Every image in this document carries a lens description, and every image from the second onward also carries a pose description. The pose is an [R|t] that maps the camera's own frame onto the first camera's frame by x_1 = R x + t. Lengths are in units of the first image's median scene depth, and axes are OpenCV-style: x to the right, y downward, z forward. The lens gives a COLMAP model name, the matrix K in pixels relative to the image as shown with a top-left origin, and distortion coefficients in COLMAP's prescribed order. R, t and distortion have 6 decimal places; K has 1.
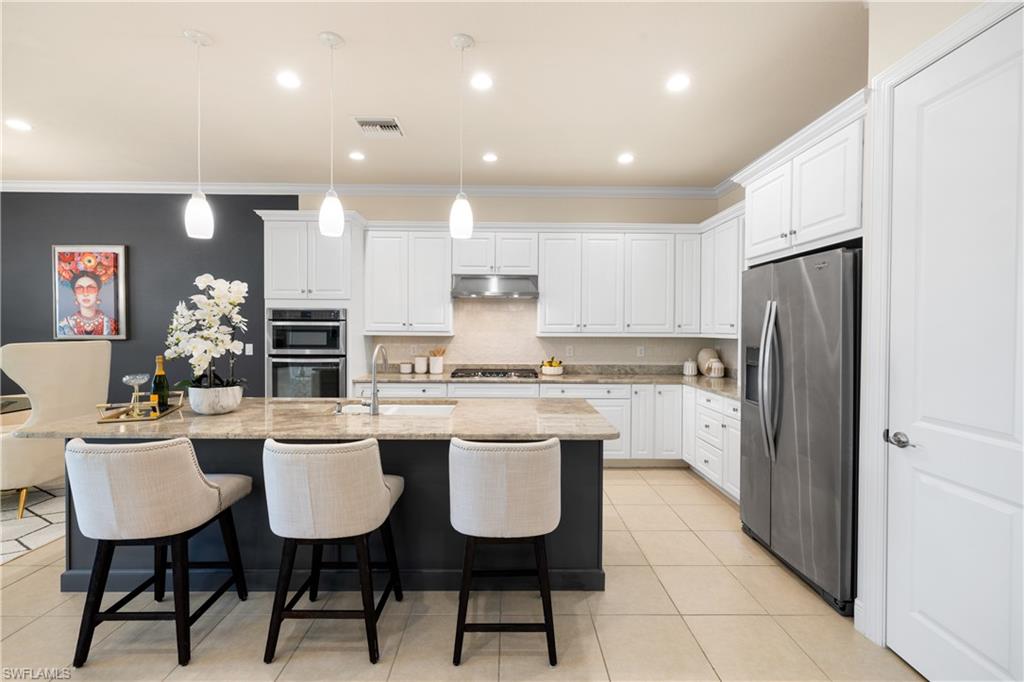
lens RADIAL K [[433.2, 0, 514.2], [0, 433.2, 335.3], [0, 0, 1]] dist [0.002924, -0.000644]
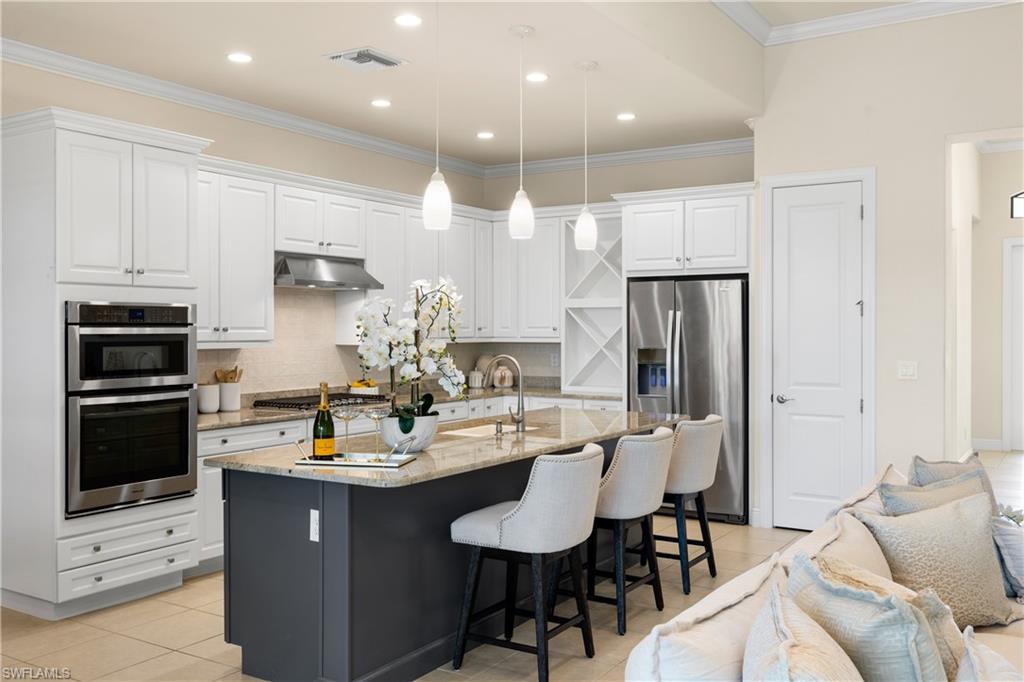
lens RADIAL K [[925.8, 0, 509.4], [0, 925.8, 342.0], [0, 0, 1]] dist [-0.000387, 0.002646]
pose [[0.540117, -0.019508, 0.841364, -1.127138], [0.017630, 0.999774, 0.011863, -0.017142], [-0.841405, 0.008426, 0.540339, -0.023311]]
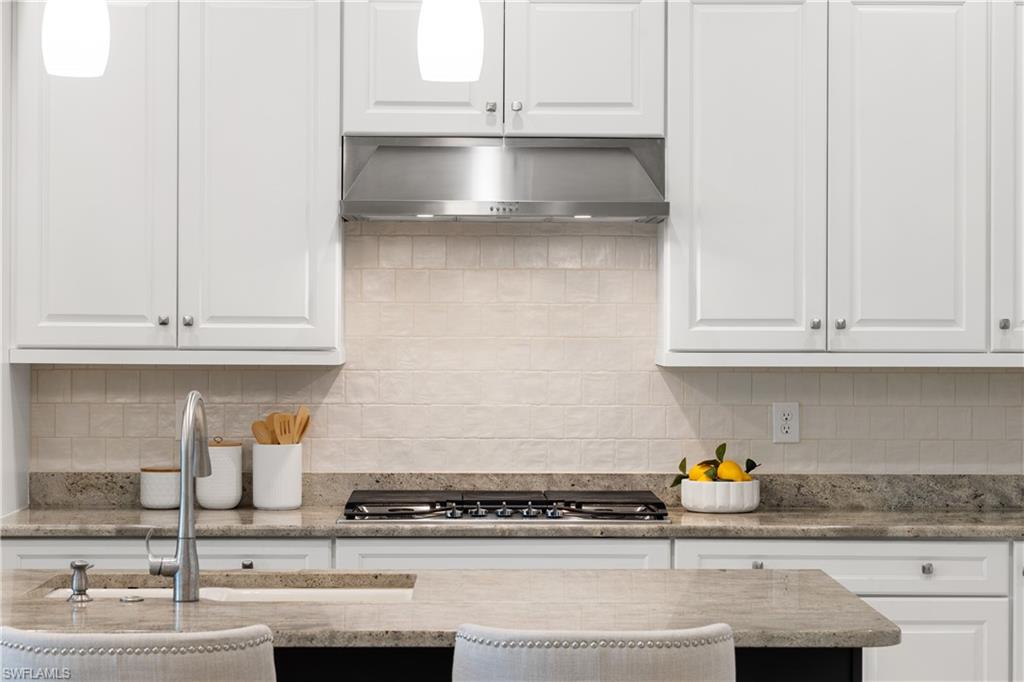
lens RADIAL K [[2391.4, 0, 510.5], [0, 2391.4, 337.5], [0, 0, 1]] dist [0.063255, 0.000000]
pose [[0.999994, -0.002582, -0.002090, -0.037895], [0.002563, 0.999956, -0.009043, -0.002346], [0.002114, 0.009037, 0.999957, -0.483846]]
